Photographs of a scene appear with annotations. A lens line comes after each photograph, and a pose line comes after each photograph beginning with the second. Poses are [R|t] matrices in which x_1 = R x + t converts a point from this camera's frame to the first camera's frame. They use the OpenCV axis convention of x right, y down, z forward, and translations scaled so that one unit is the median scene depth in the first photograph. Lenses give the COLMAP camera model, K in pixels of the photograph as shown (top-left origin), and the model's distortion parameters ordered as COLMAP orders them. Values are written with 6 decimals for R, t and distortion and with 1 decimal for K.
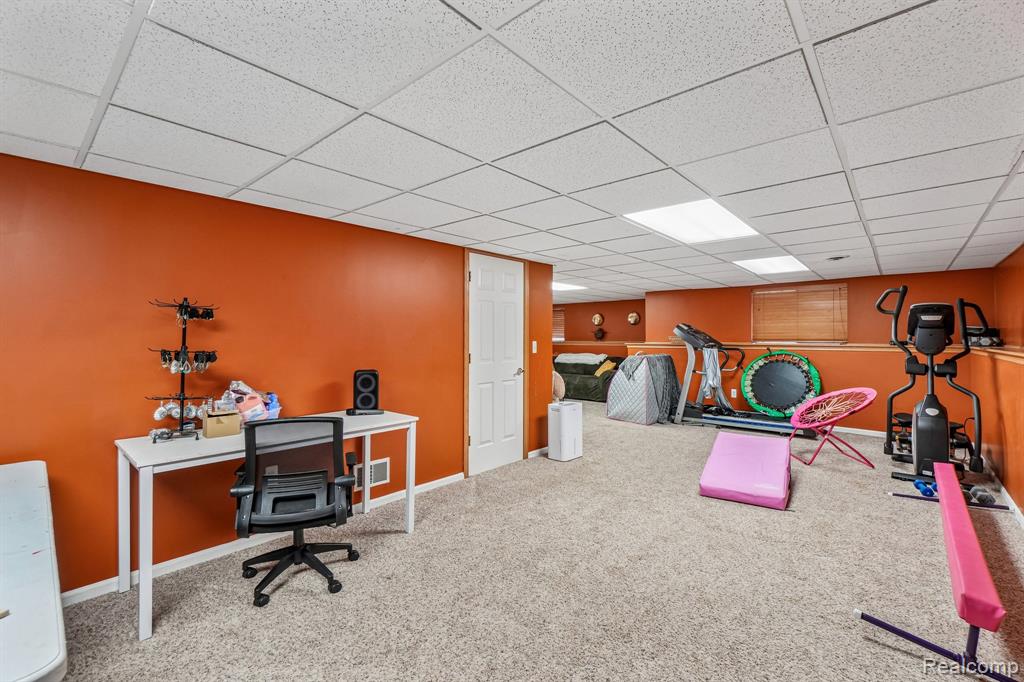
lens RADIAL K [[442.4, 0, 512.0], [0, 442.4, 338.4], [0, 0, 1]] dist [-0.002757, 0.001394]
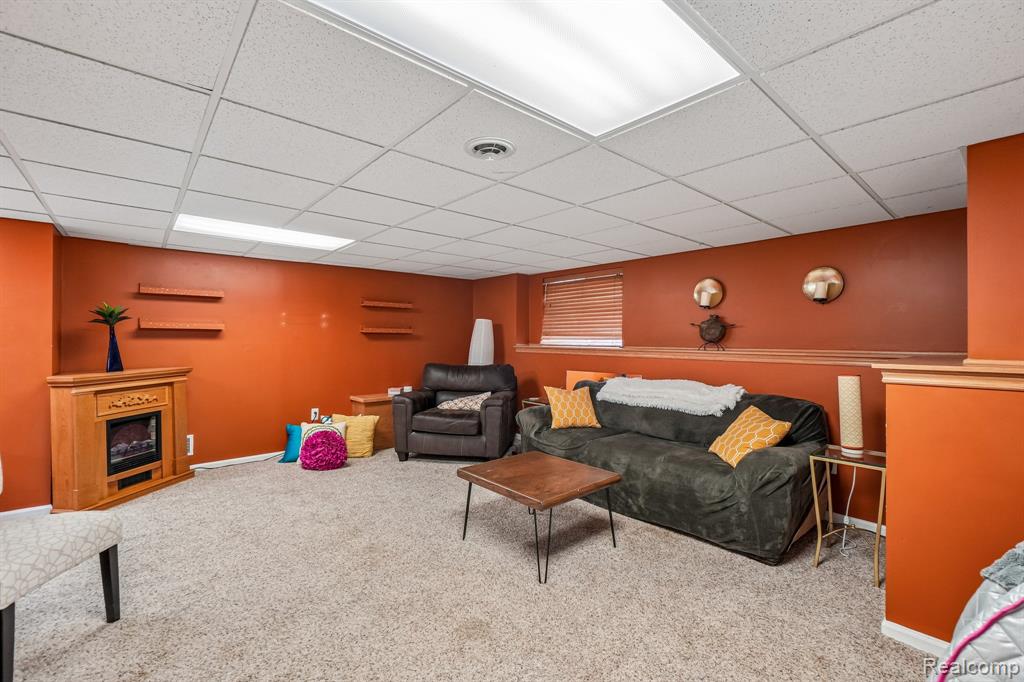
lens RADIAL K [[442.4, 0, 515.1], [0, 442.4, 339.8], [0, 0, 1]] dist [-0.002757, 0.001394]
pose [[0.991247, 0.002770, -0.131995, 0.077160], [-0.002294, 0.999990, 0.003758, -0.002346], [0.132004, -0.003422, 0.991243, 0.599442]]
